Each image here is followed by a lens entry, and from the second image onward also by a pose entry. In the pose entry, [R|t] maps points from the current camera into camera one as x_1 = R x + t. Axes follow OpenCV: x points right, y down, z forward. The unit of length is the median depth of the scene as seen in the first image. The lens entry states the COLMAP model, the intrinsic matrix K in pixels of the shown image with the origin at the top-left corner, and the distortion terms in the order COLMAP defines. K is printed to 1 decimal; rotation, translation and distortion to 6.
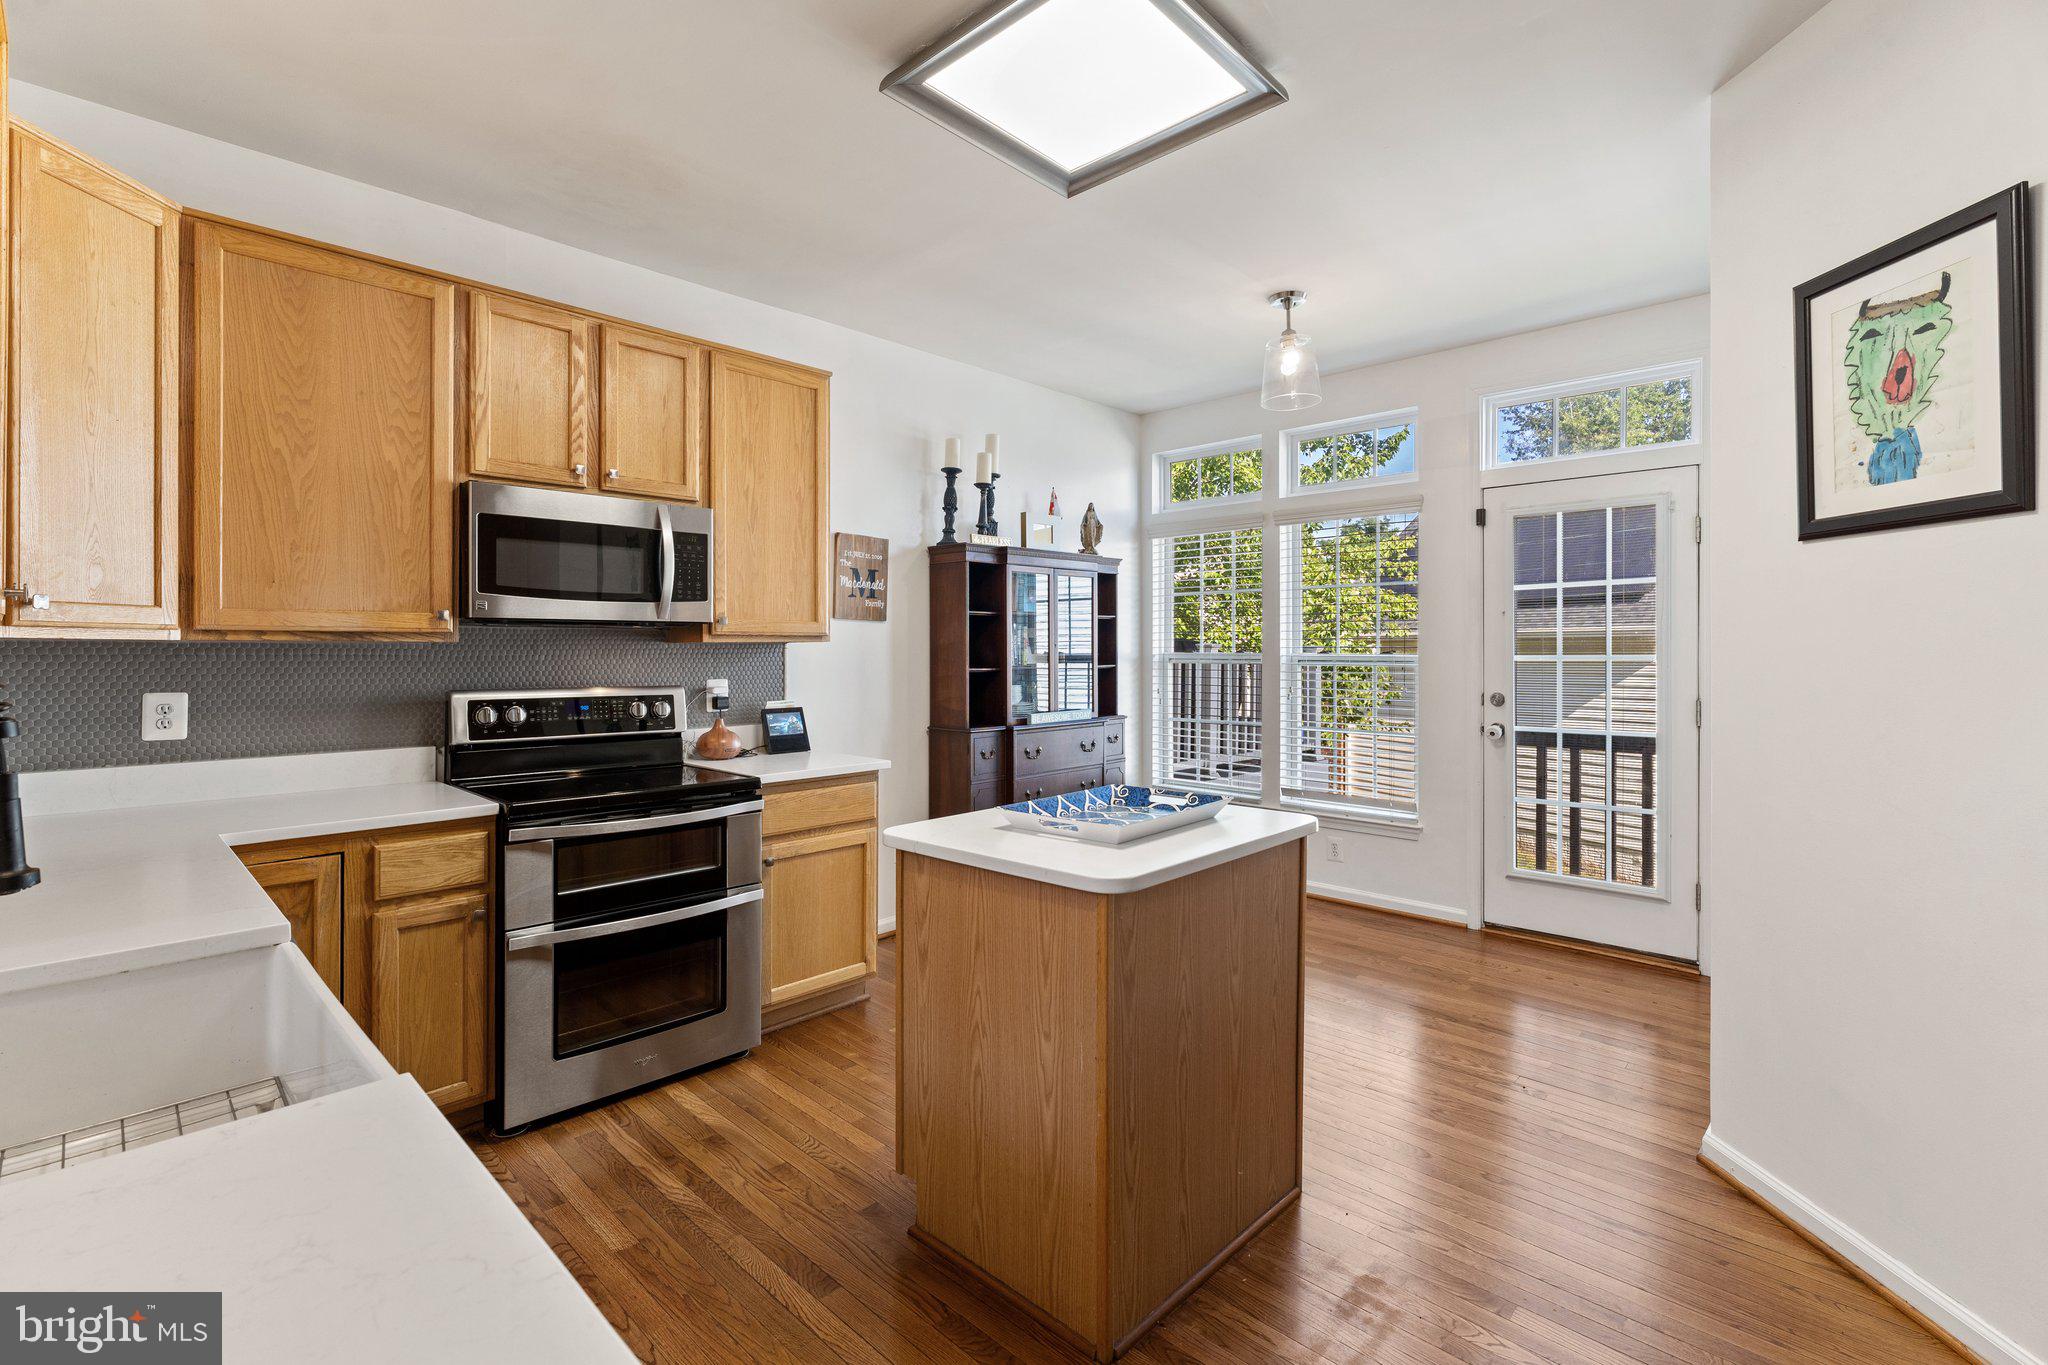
lens RADIAL K [[917.6, 0, 1025.8], [0, 917.6, 649.8], [0, 0, 1]] dist [-0.000942, 0.002681]
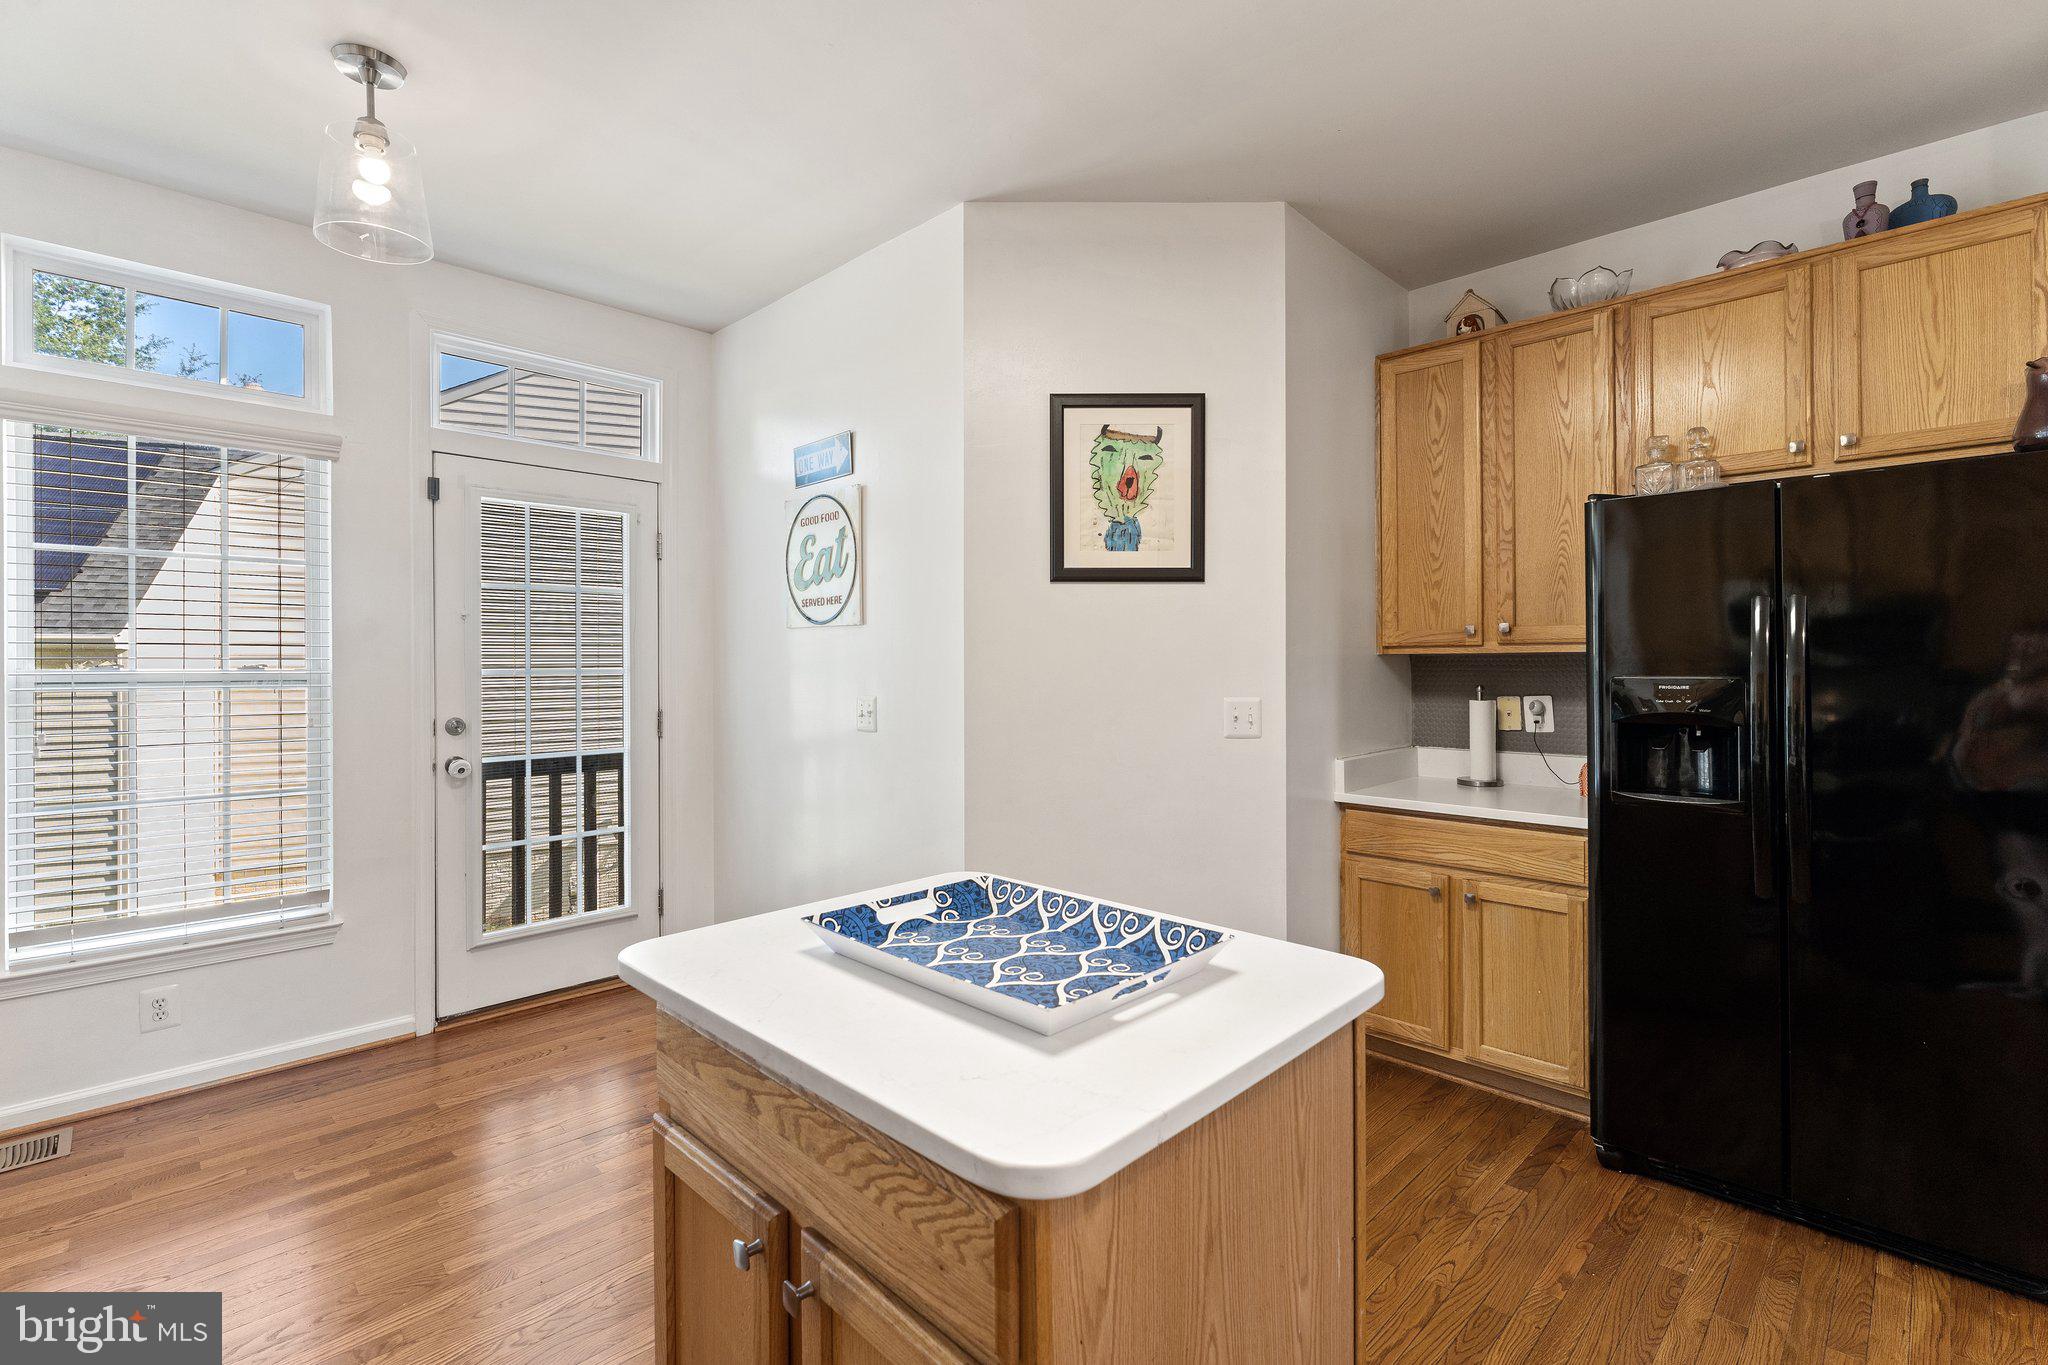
lens RADIAL K [[917.6, 0, 1023.1], [0, 917.6, 663.7], [0, 0, 1]] dist [-0.000942, 0.002681]
pose [[0.027714, 0.000125, 0.999616, -0.306978], [0.001630, 0.999999, -0.000170, 0.001803], [-0.999615, 0.001634, 0.027714, 0.598889]]
